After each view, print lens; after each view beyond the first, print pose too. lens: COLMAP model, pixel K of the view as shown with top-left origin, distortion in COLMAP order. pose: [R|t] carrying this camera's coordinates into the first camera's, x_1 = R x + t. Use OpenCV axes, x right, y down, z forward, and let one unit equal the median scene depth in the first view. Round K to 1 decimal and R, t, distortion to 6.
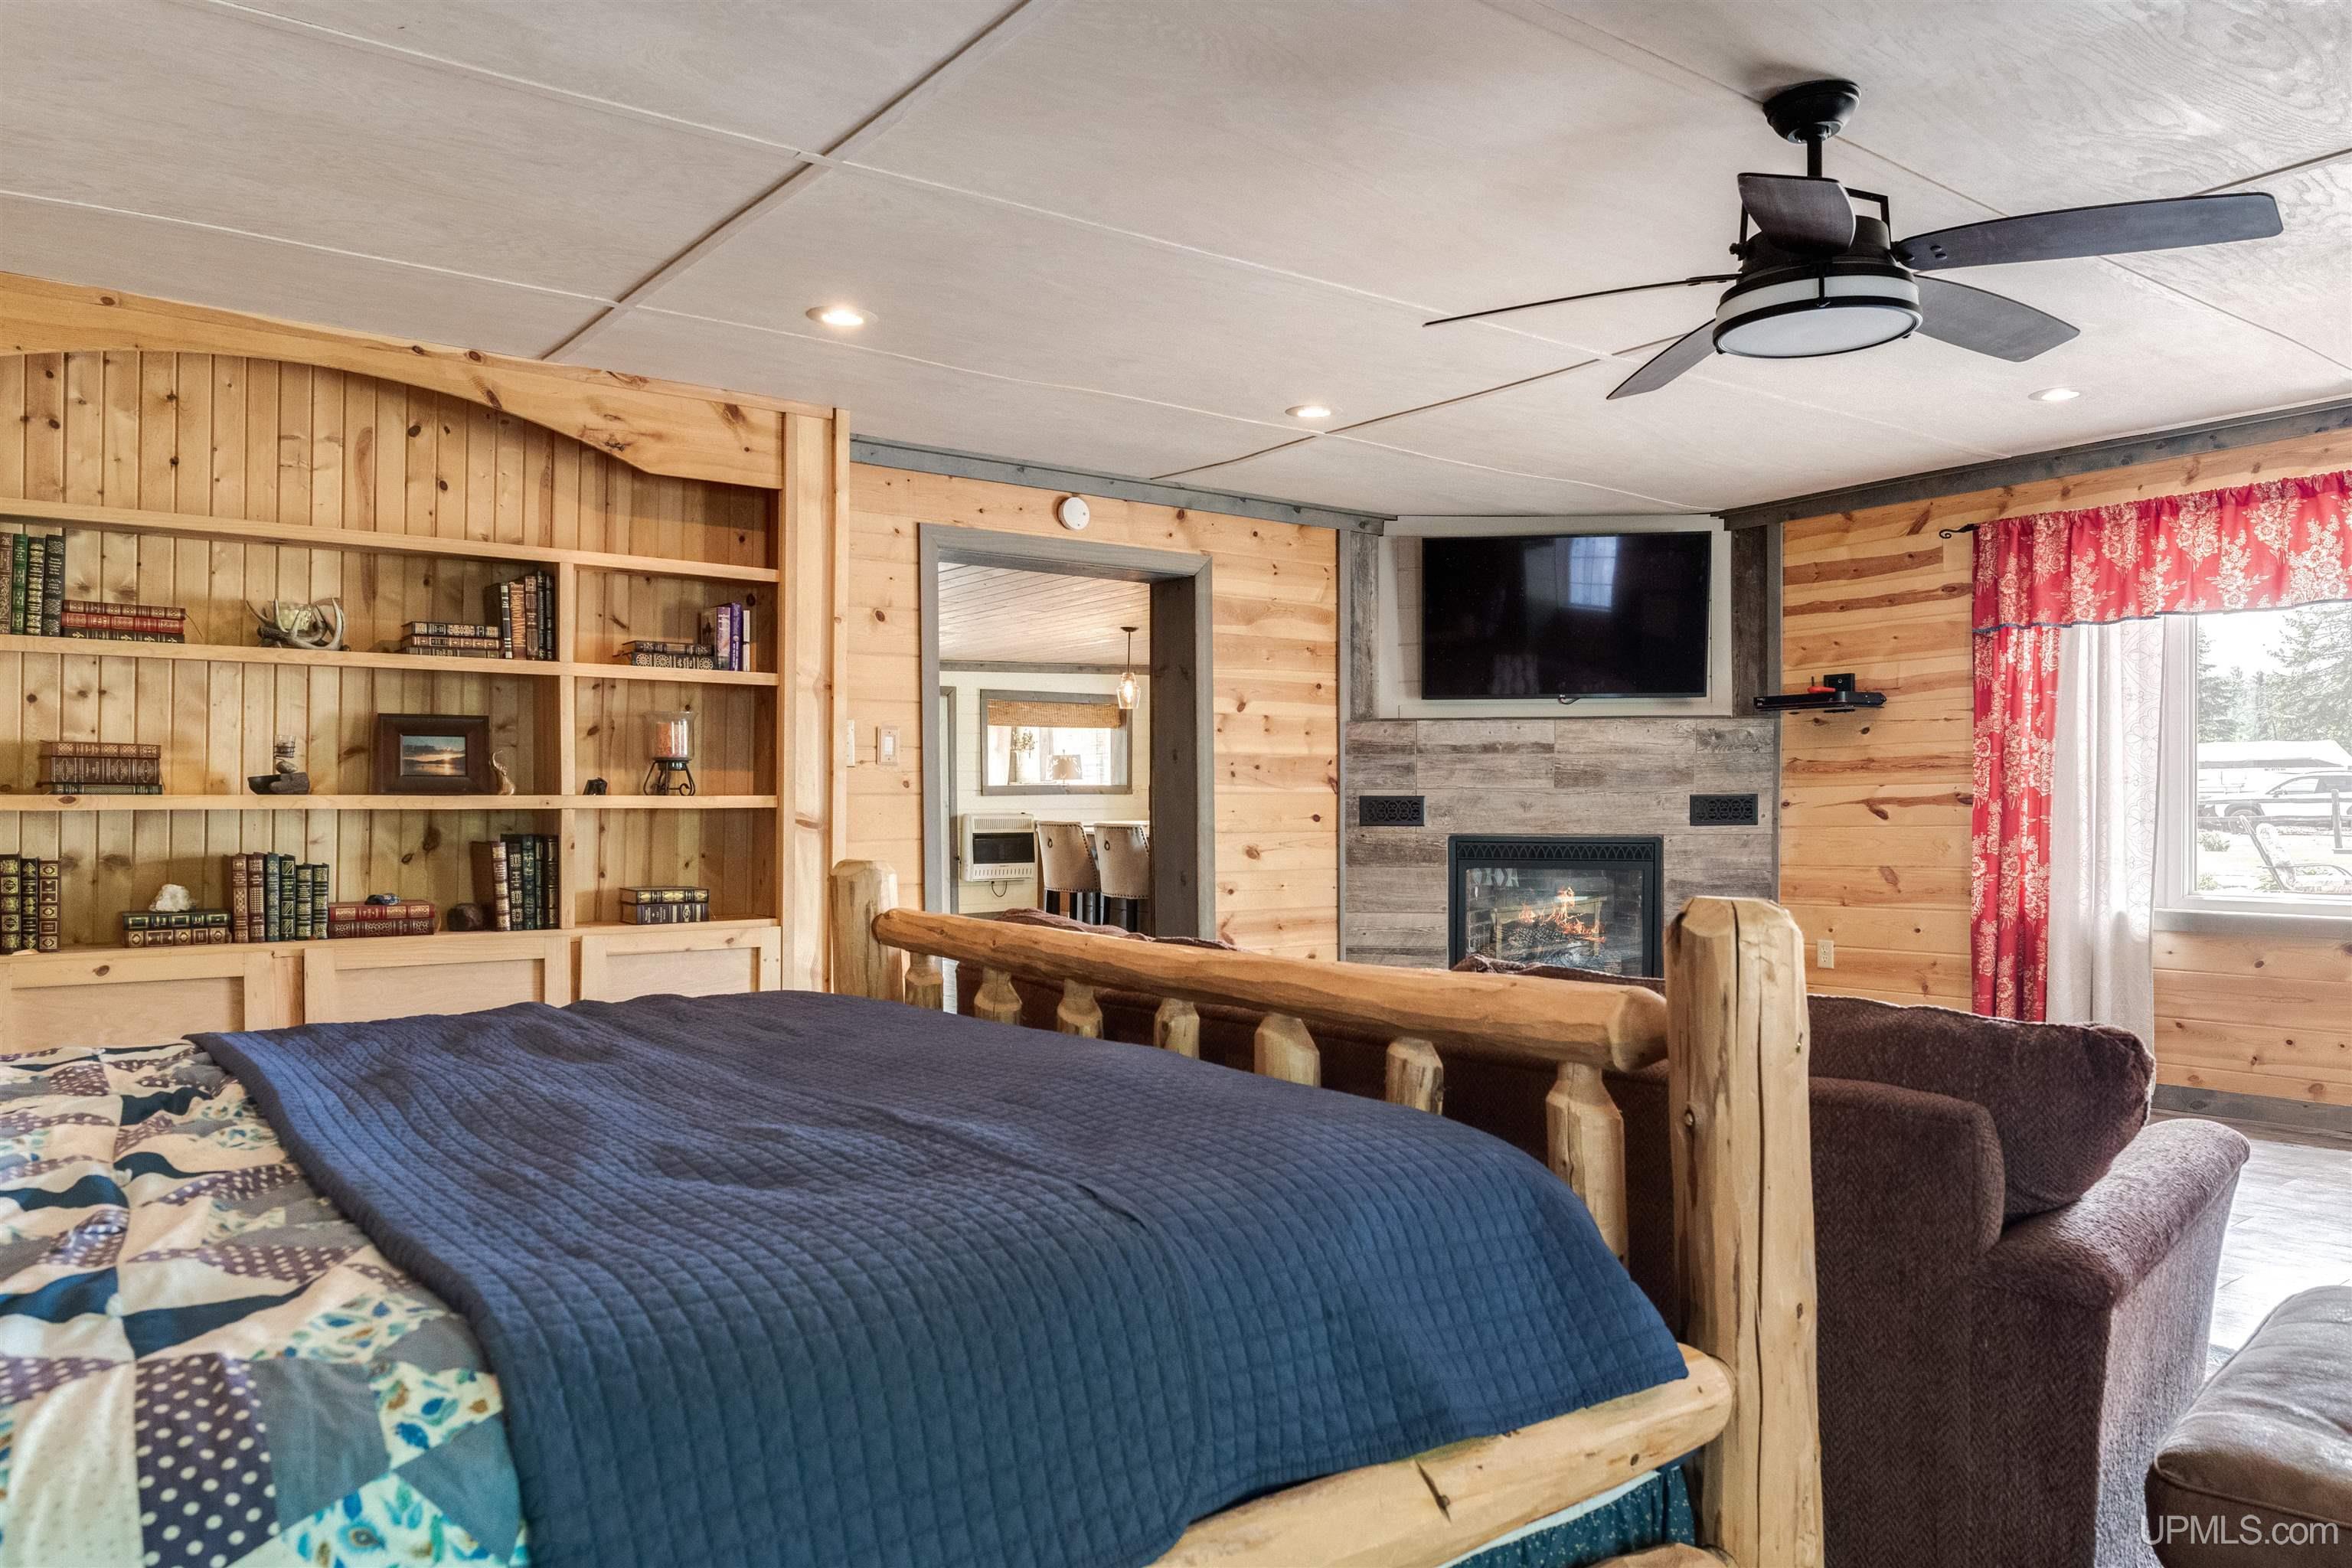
lens RADIAL K [[1623.9, 0, 1171.3], [0, 1623.9, 824.4], [0, 0, 1]] dist [-0.008195, 0.004427]
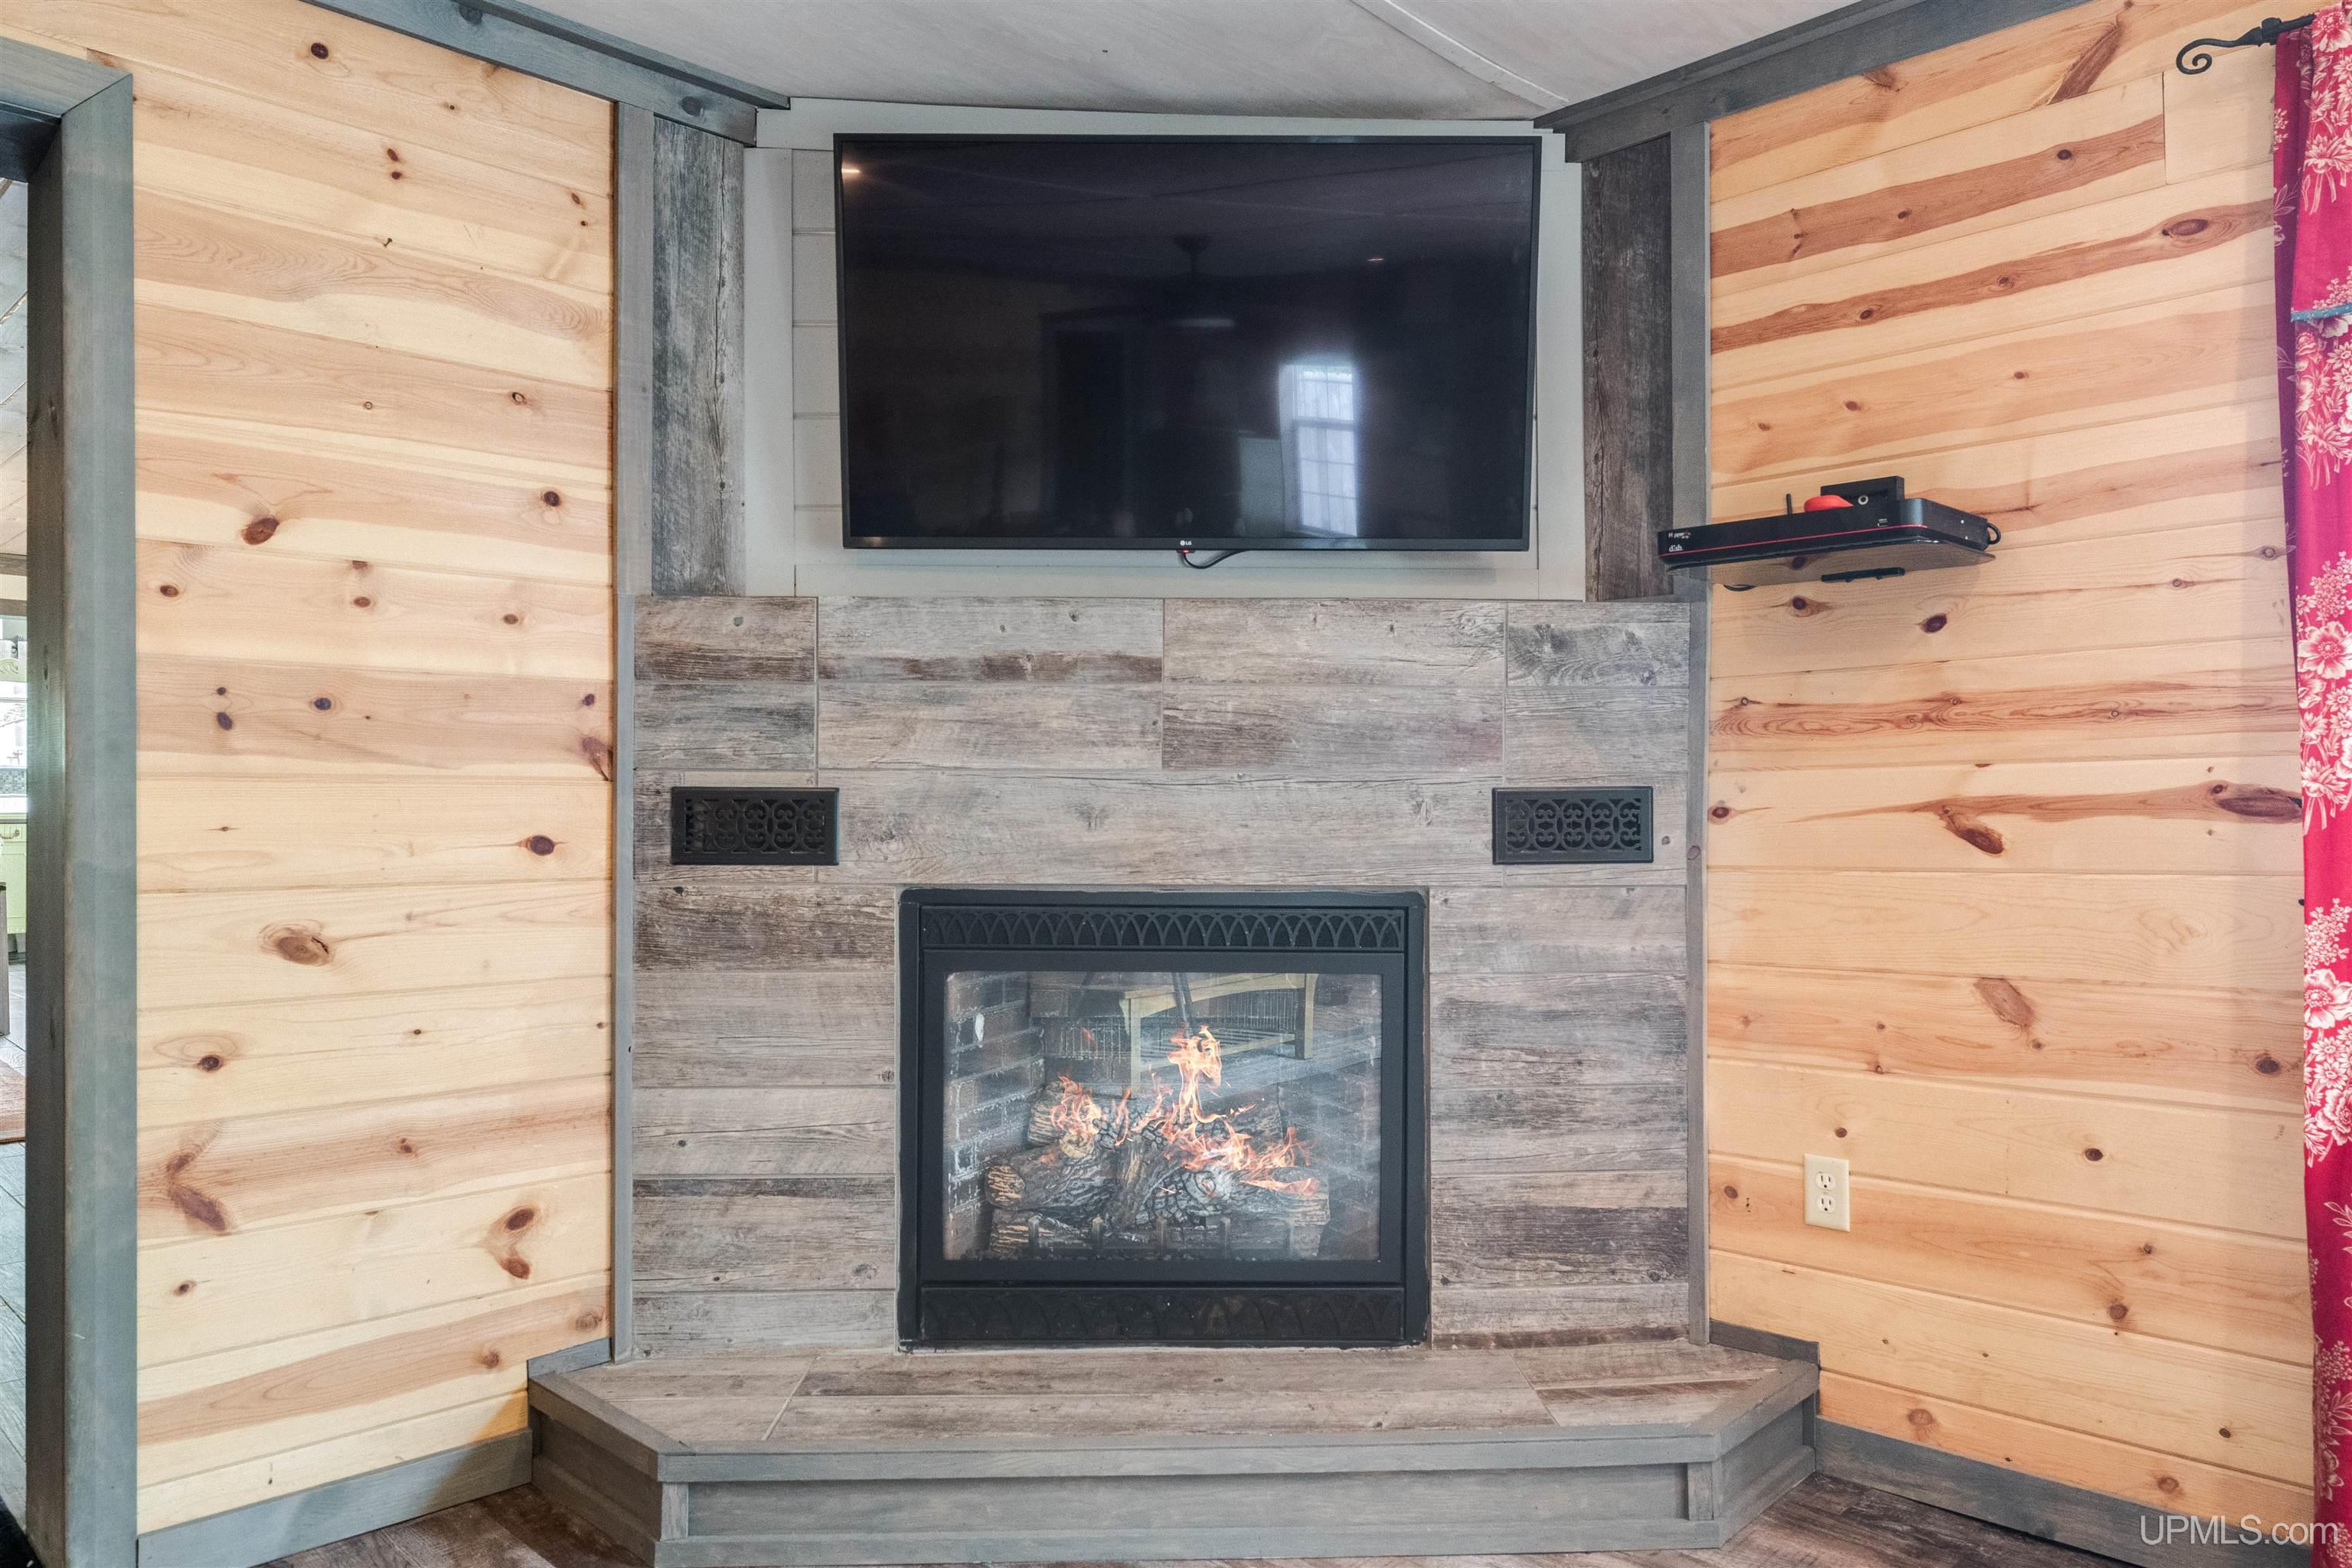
lens RADIAL K [[1623.9, 0, 1175.6], [0, 1623.9, 781.2], [0, 0, 1]] dist [-0.008195, 0.004427]
pose [[0.989123, 0.005174, 0.147001, 0.181642], [-0.001403, 0.999668, -0.025741, -0.009340], [-0.147085, 0.025255, 0.988801, 0.609669]]
